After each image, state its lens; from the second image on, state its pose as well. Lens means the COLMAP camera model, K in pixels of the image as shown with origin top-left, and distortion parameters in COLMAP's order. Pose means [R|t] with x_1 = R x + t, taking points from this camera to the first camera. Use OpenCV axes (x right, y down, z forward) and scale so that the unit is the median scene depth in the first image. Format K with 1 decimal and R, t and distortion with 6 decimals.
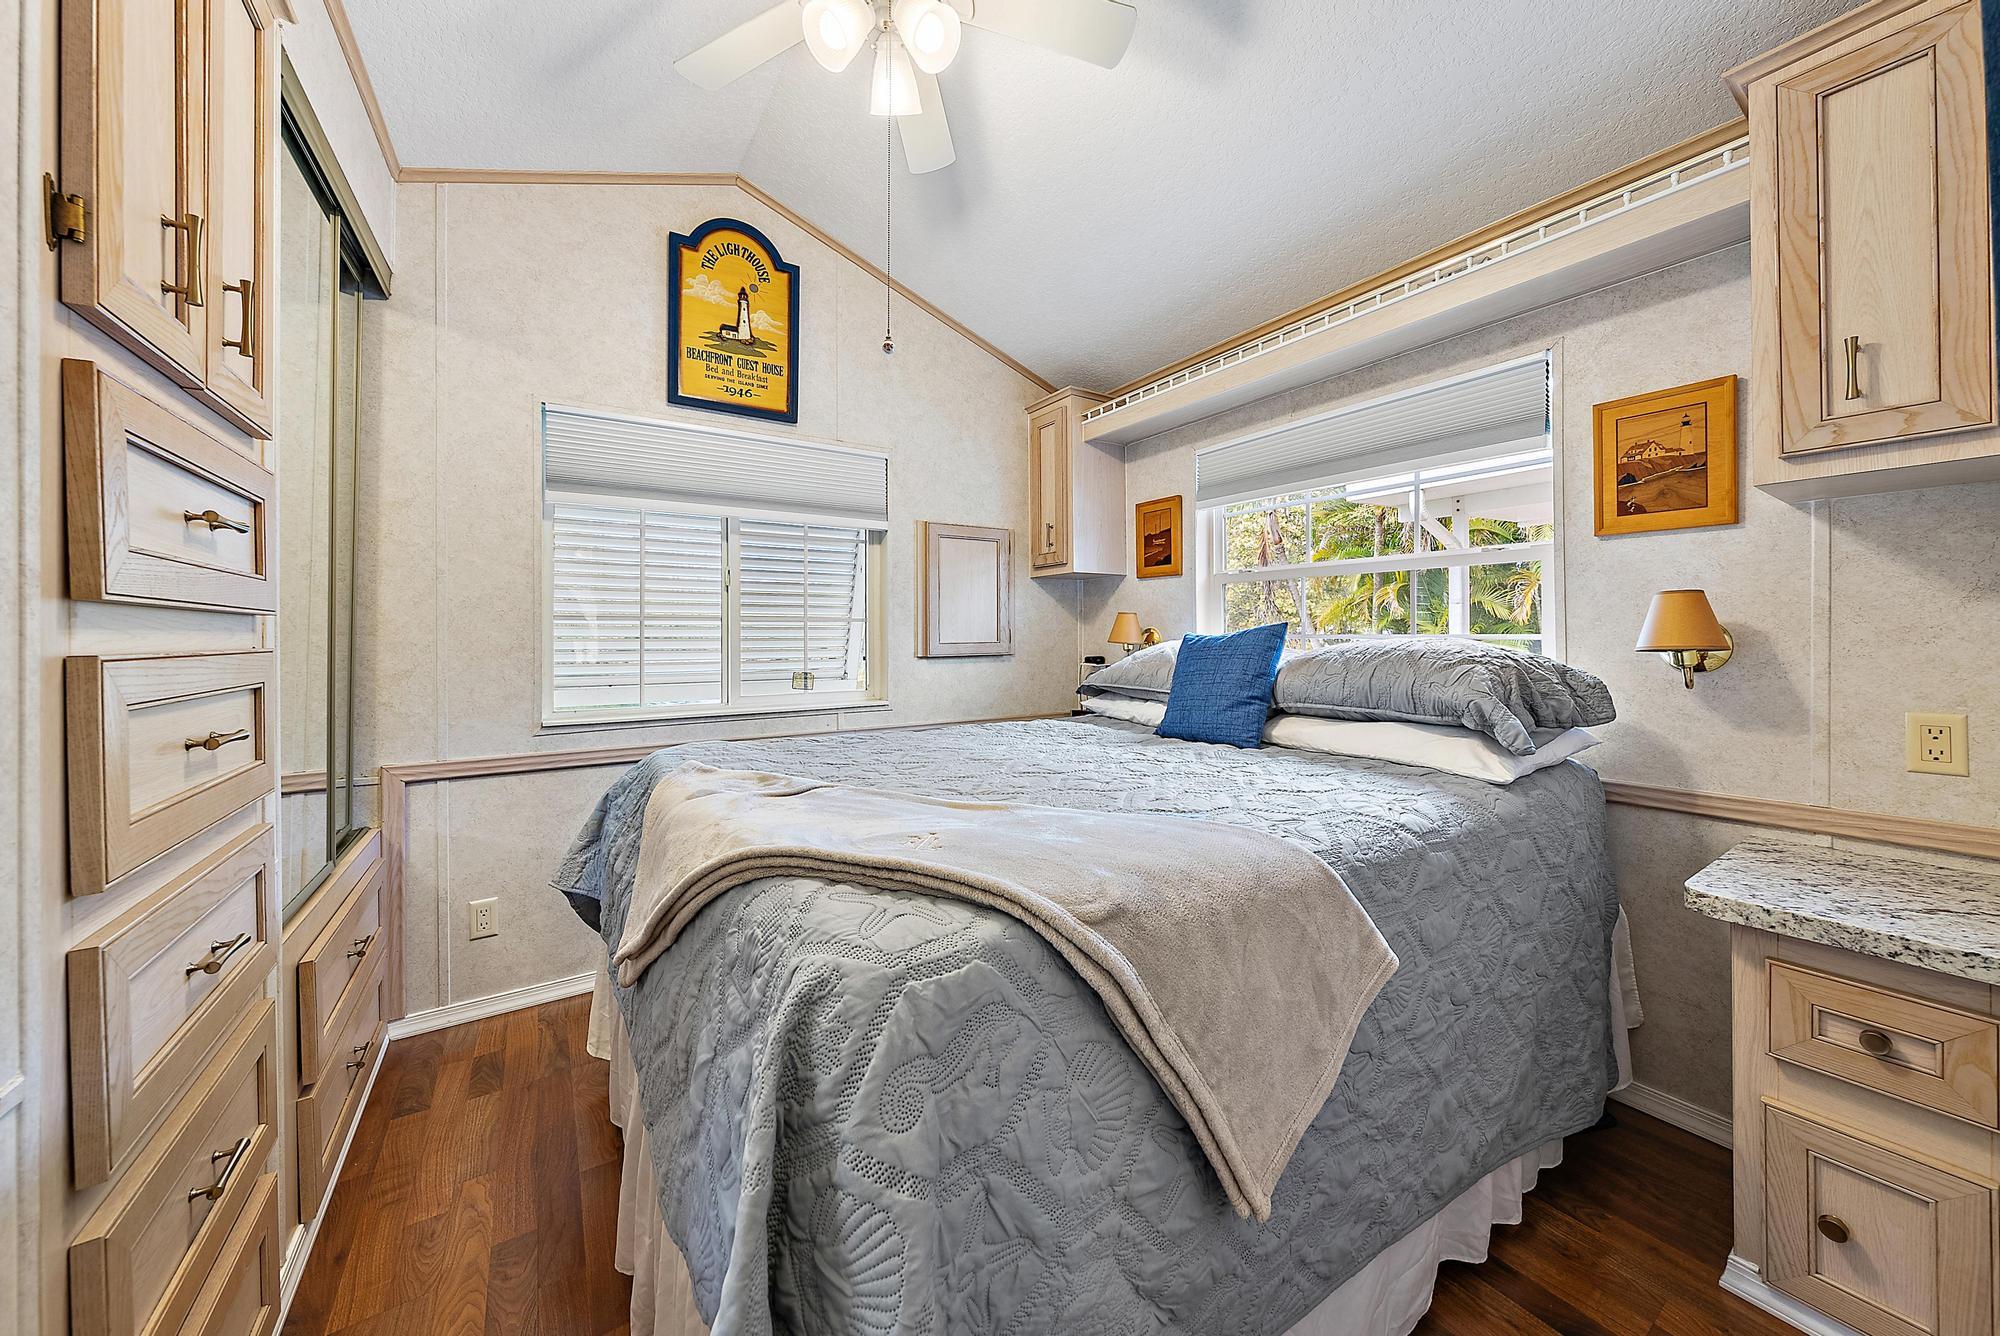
lens RADIAL K [[683.1, 0, 1012.0], [0, 683.1, 633.3], [0, 0, 1]] dist [-0.002393, -0.000521]
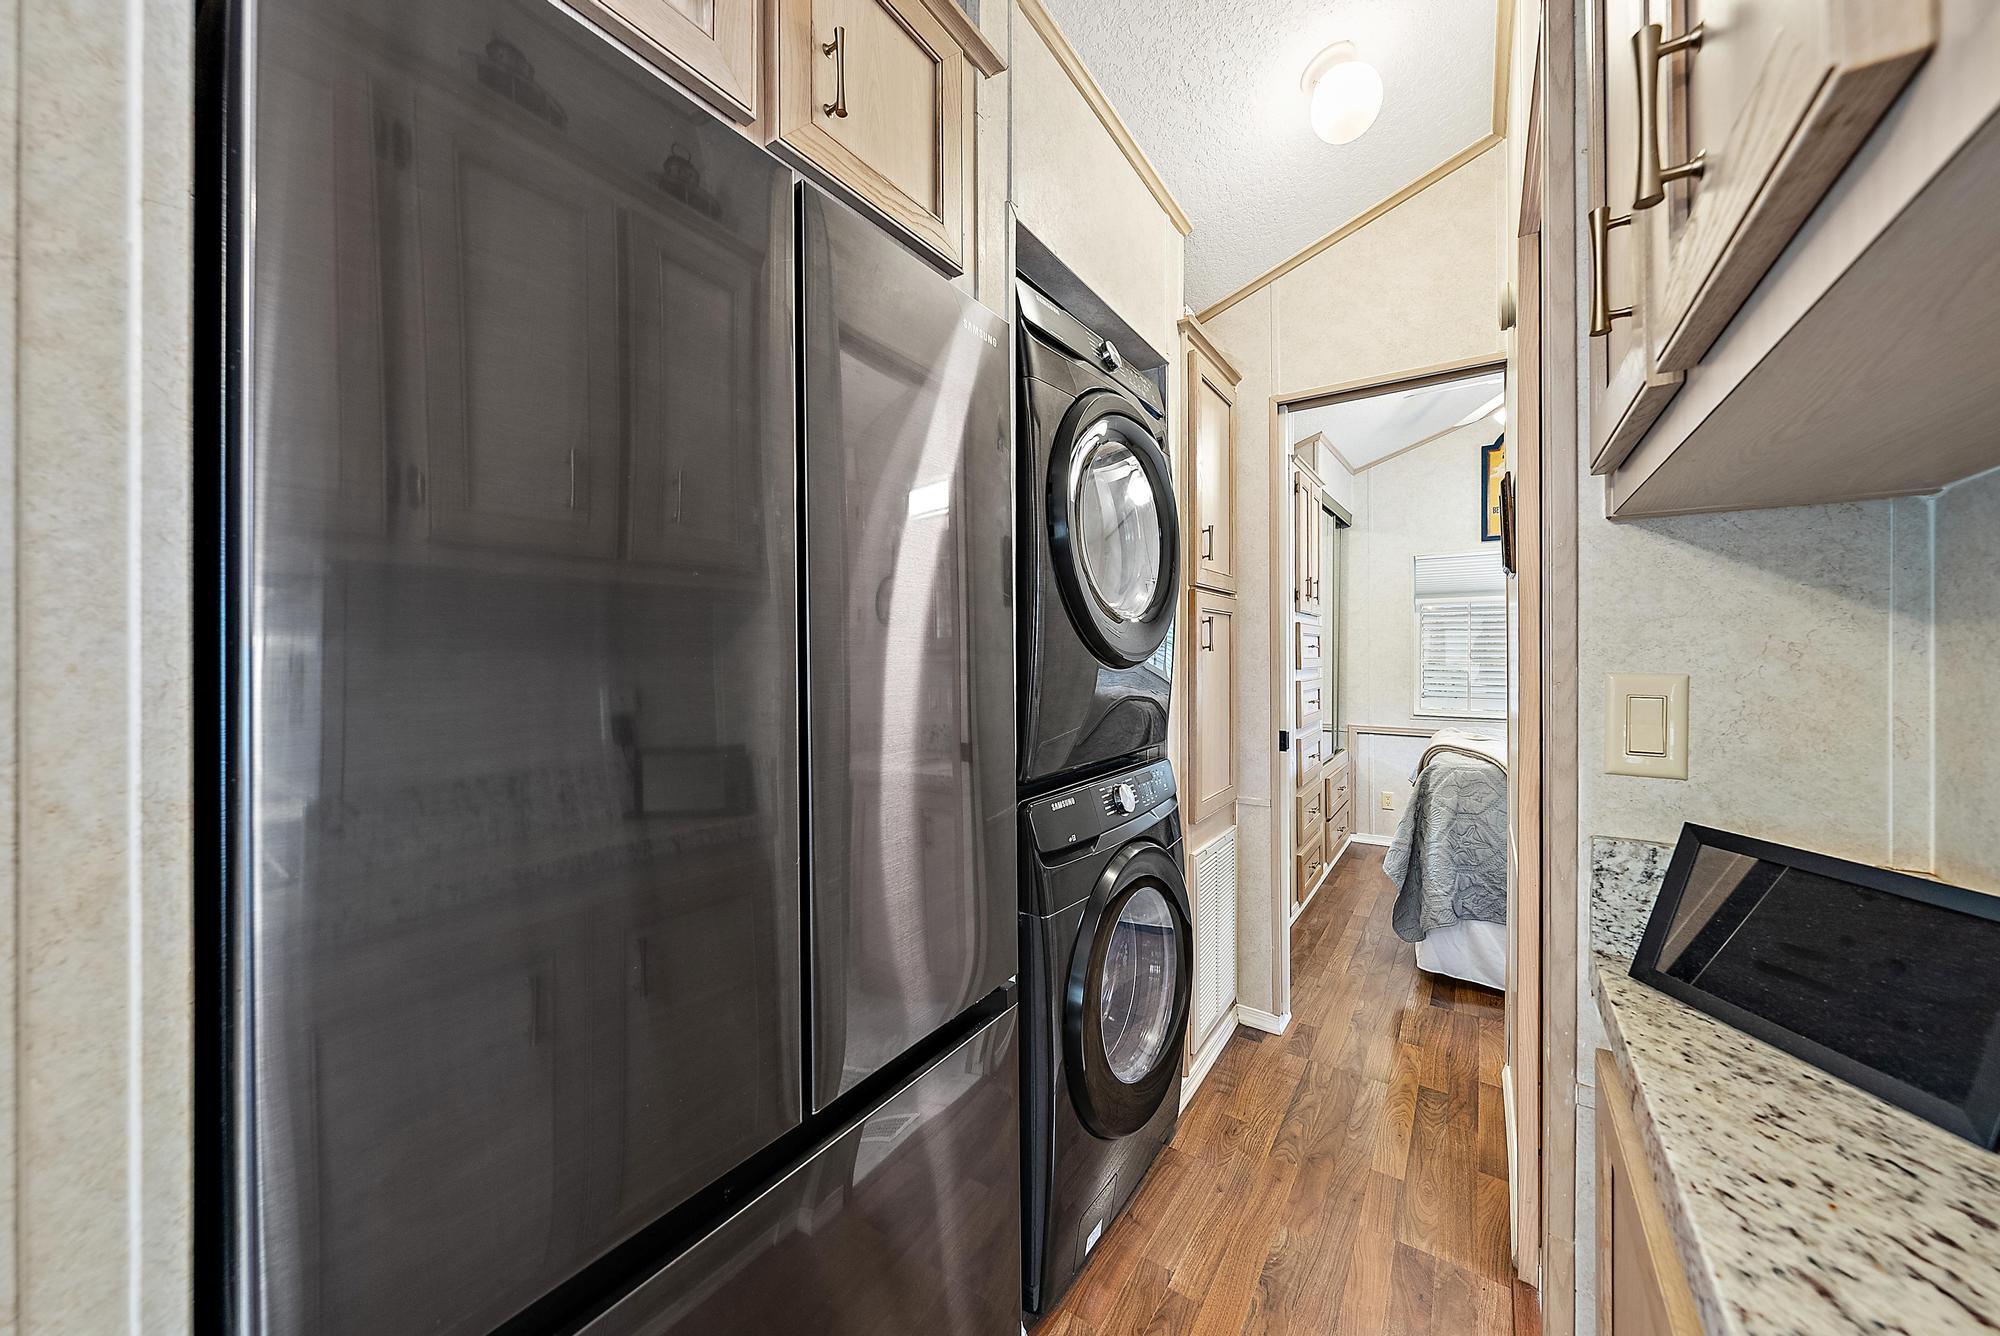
lens RADIAL K [[683.1, 0, 1002.4], [0, 683.1, 652.1], [0, 0, 1]] dist [-0.002393, -0.000521]
pose [[0.348467, 0.003321, -0.937315, 0.879099], [0.001572, 0.999990, 0.004127, -0.068564], [0.937320, -0.002912, 0.348458, -0.955018]]
